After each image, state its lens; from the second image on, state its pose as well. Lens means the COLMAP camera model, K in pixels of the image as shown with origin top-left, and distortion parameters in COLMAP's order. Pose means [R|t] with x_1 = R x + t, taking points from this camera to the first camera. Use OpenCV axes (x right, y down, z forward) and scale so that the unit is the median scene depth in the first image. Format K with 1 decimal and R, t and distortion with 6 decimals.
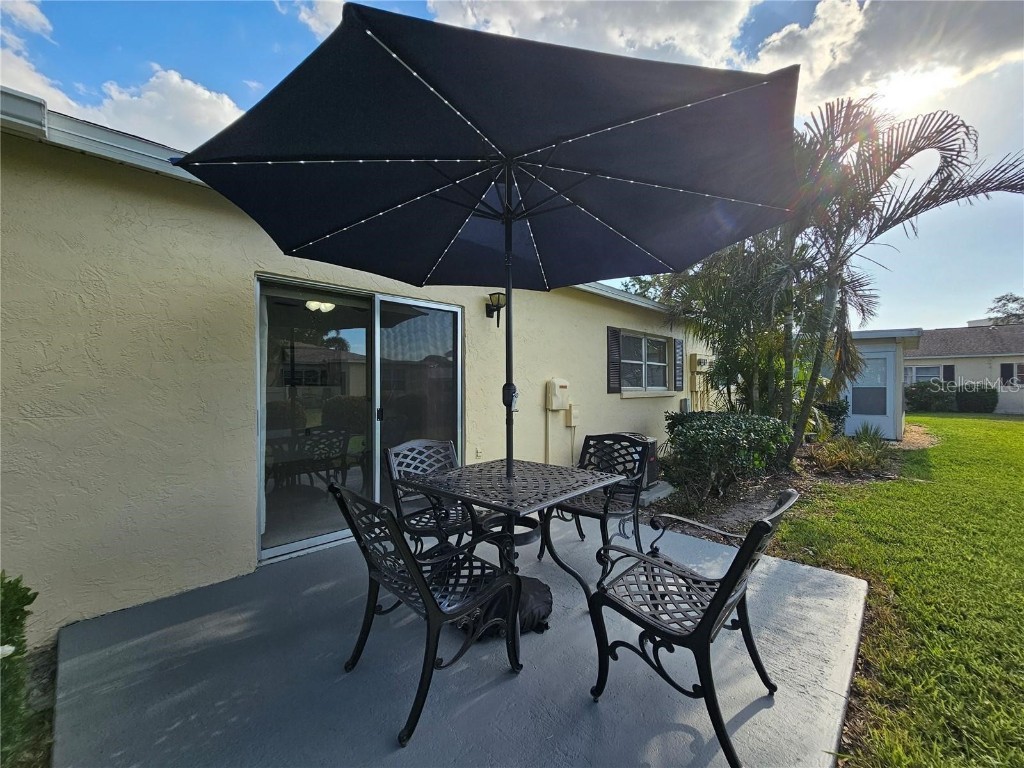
lens RADIAL K [[410.8, 0, 505.1], [0, 410.8, 378.9], [0, 0, 1]] dist [-0.006111, -0.001382]
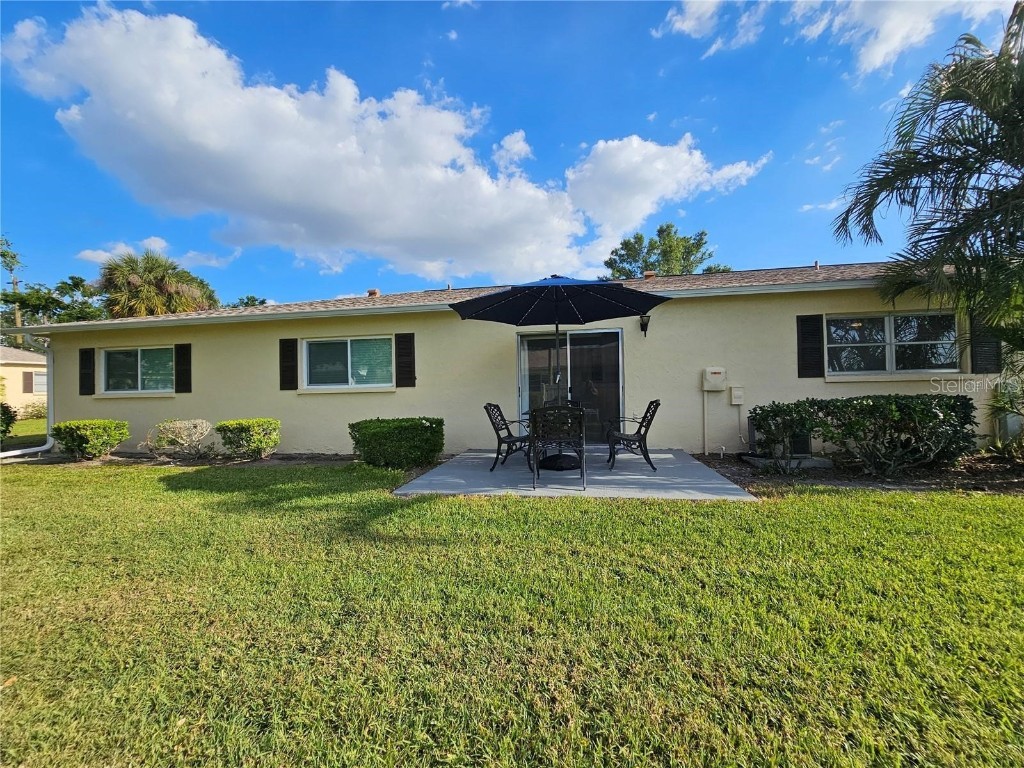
lens RADIAL K [[410.8, 0, 508.0], [0, 410.8, 380.5], [0, 0, 1]] dist [-0.006111, -0.001382]
pose [[0.590790, -0.024493, -0.806454, 0.757721], [0.031874, 0.999467, -0.007005, 0.028636], [0.806196, -0.021567, 0.591256, -0.294558]]
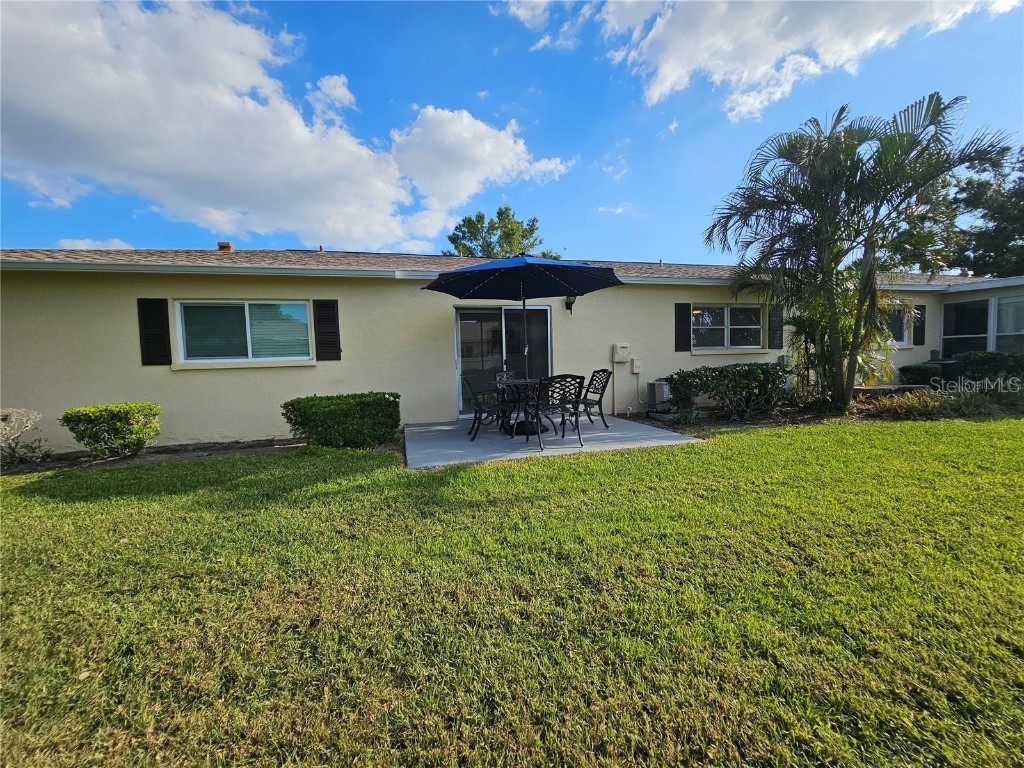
lens RADIAL K [[410.8, 0, 512.0], [0, 410.8, 385.3], [0, 0, 1]] dist [-0.006111, -0.001382]
pose [[0.871039, 0.010533, -0.491100, 0.515871], [0.031622, 0.996494, 0.077459, 0.026655], [0.490194, -0.083000, 0.867652, -0.570568]]
